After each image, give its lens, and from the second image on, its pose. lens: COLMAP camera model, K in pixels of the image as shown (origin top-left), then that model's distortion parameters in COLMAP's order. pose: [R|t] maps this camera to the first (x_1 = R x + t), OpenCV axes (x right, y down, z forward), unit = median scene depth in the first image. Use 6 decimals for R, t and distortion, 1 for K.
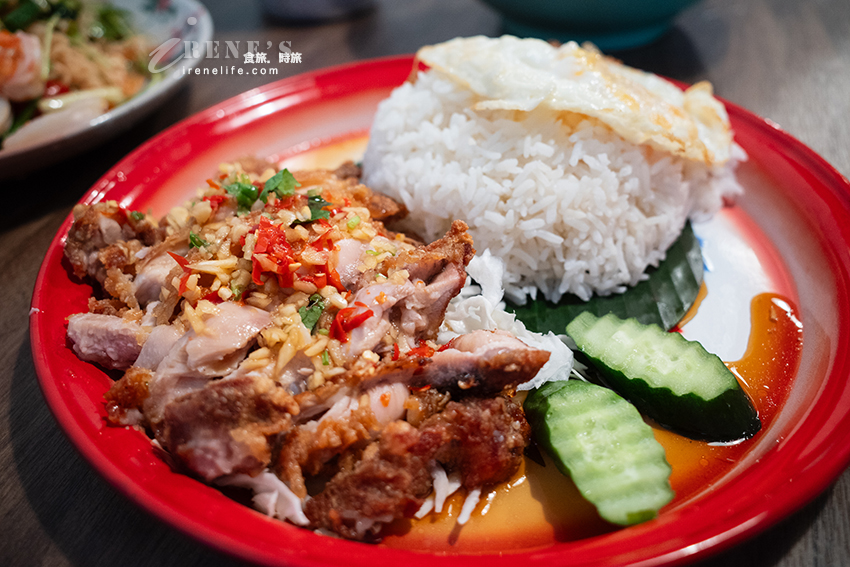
lens RADIAL K [[733.0, 0, 441.0], [0, 733.0, 285.6], [0, 0, 1]] dist [-0.007883, 0.011217]
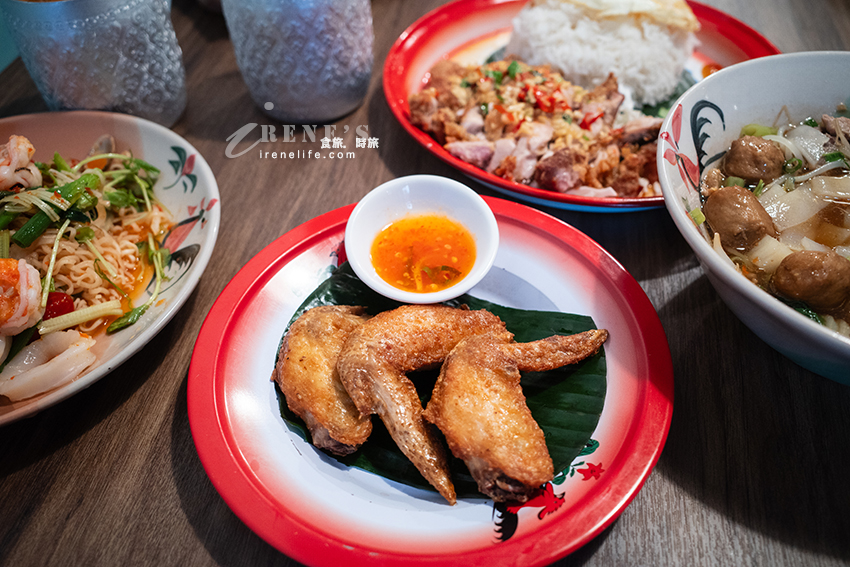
lens RADIAL K [[733.0, 0, 441.0], [0, 733.0, 285.6], [0, 0, 1]] dist [-0.007883, 0.011217]
pose [[0.953369, -0.201741, 0.224474, -0.989033], [0.168147, 0.972685, 0.160035, 0.087374], [-0.250628, -0.114828, 0.961249, -0.944553]]
